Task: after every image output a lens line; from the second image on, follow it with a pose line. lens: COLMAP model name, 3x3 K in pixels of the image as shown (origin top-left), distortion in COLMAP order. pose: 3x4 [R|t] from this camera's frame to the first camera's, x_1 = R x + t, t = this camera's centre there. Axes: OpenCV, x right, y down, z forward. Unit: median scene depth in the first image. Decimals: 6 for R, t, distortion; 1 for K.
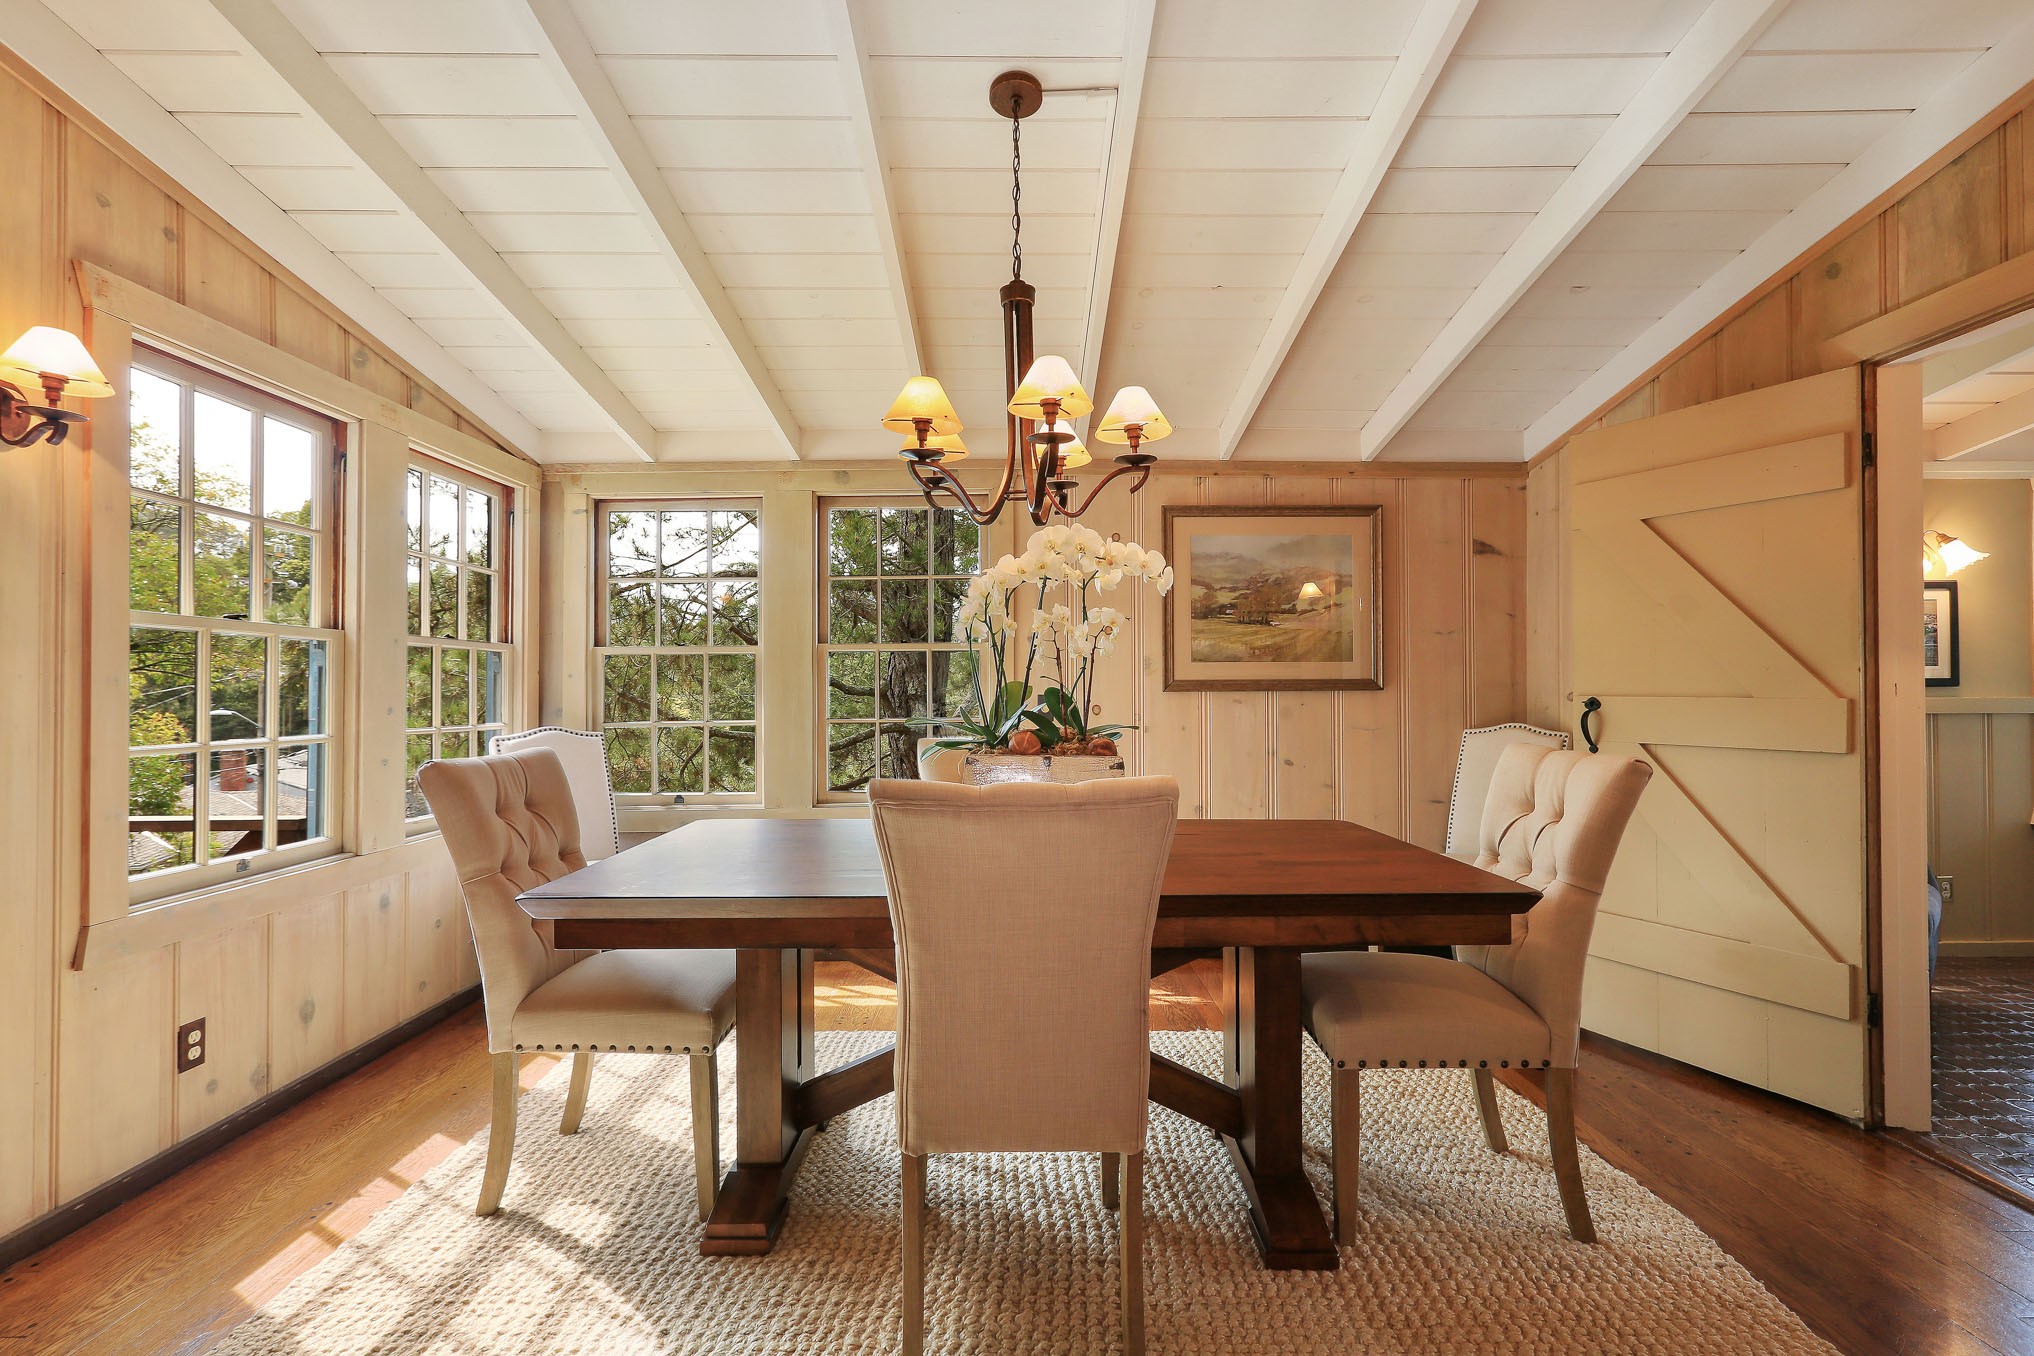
lens RADIAL K [[937.7, 0, 1028.3], [0, 937.7, 683.3], [0, 0, 1]] dist [0.001288, 0.004062]
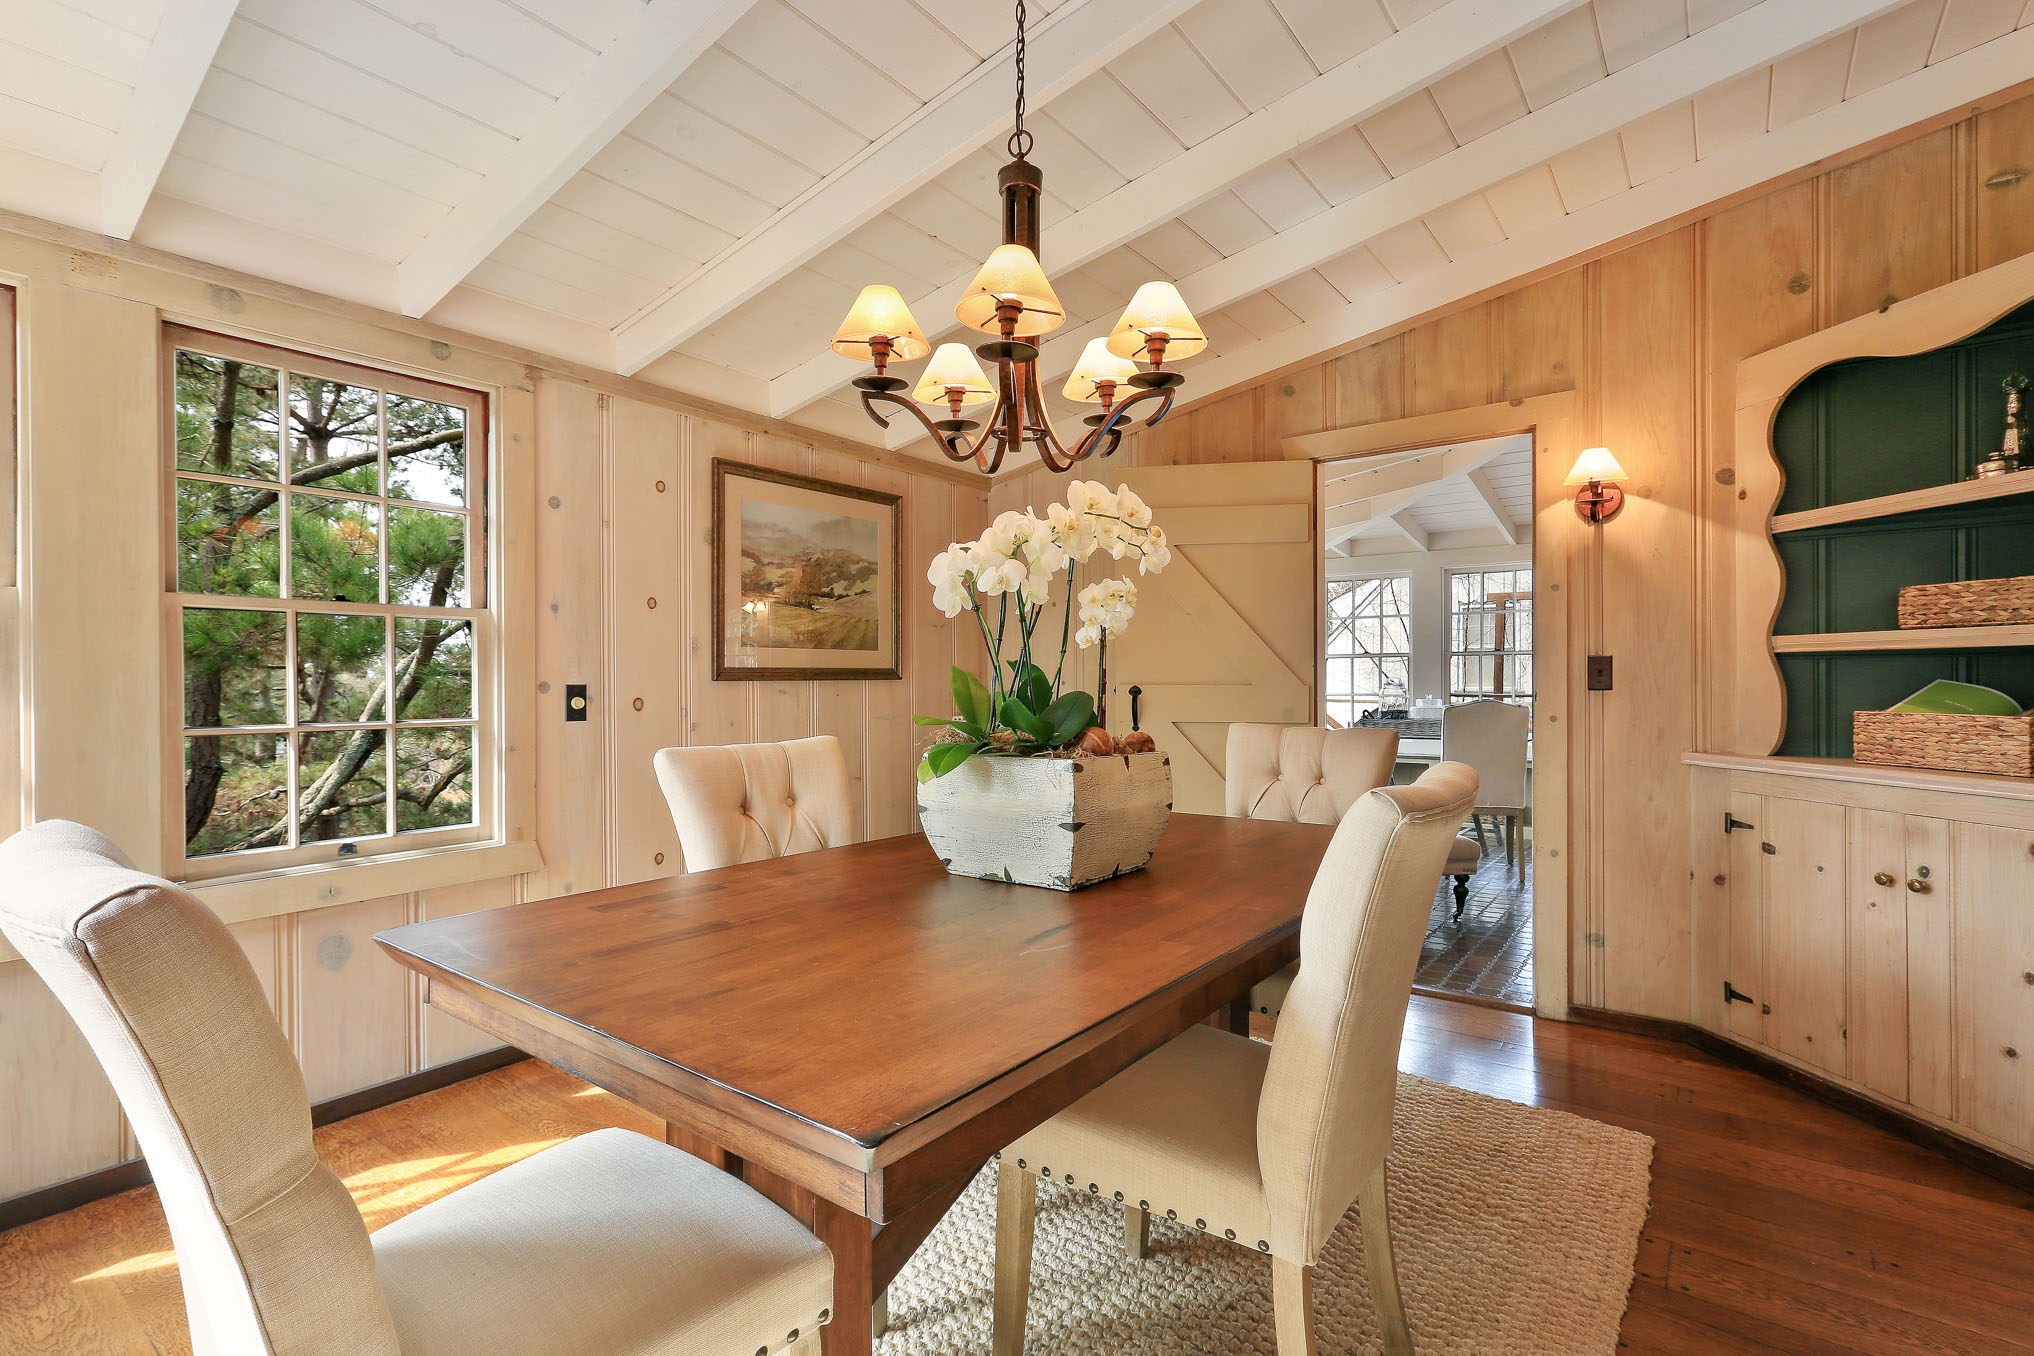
lens RADIAL K [[937.7, 0, 1020.2], [0, 937.7, 680.0], [0, 0, 1]] dist [0.001288, 0.004062]
pose [[0.620957, 0.003267, 0.783838, -0.339351], [-0.007604, 0.999969, 0.001856, 0.004771], [-0.783808, -0.007113, 0.620962, 0.268730]]
